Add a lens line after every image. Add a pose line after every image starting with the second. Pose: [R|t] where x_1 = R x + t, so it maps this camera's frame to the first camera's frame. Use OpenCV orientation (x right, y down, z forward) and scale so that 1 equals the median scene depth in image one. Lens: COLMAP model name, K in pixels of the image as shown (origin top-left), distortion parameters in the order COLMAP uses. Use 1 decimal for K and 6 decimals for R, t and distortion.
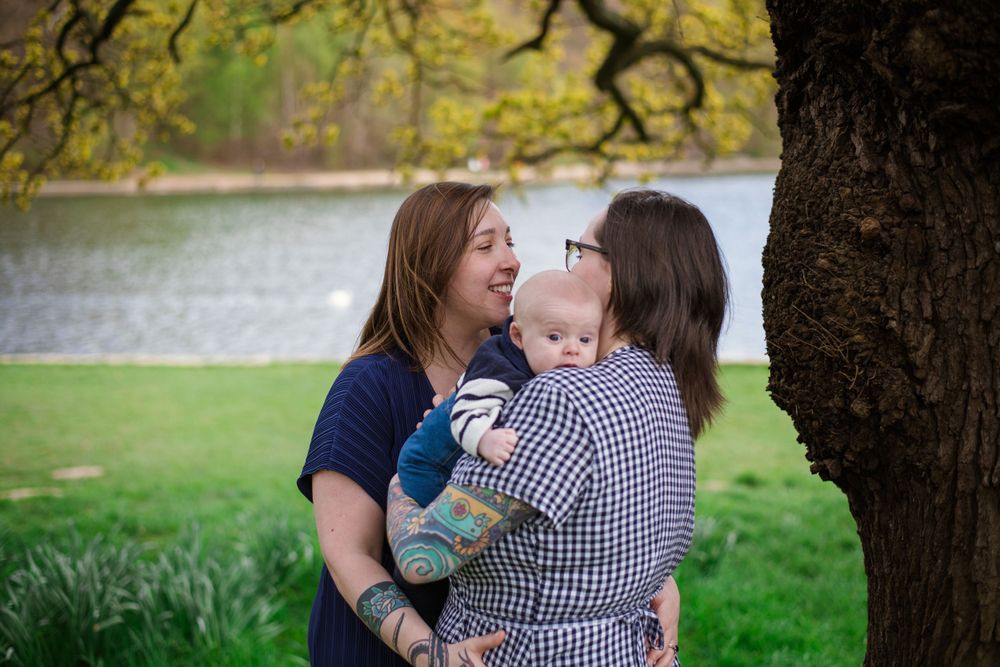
lens RADIAL K [[1476.1, 0, 500.0], [0, 1476.1, 333.5], [0, 0, 1]] dist [-0.073029, -0.045423]
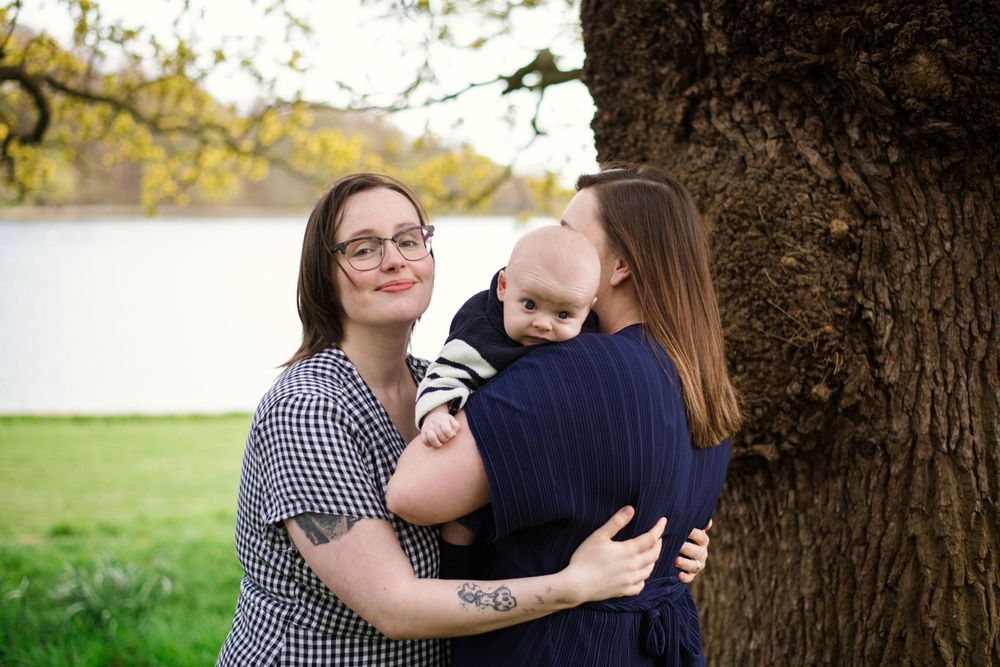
lens RADIAL K [[1476.1, 0, 500.0], [0, 1476.1, 333.5], [0, 0, 1]] dist [-0.073029, -0.045423]
pose [[0.837860, -0.013135, 0.545727, -0.584091], [0.032415, 0.999144, -0.025719, 0.027962], [-0.544921, 0.039239, 0.837569, 0.211806]]
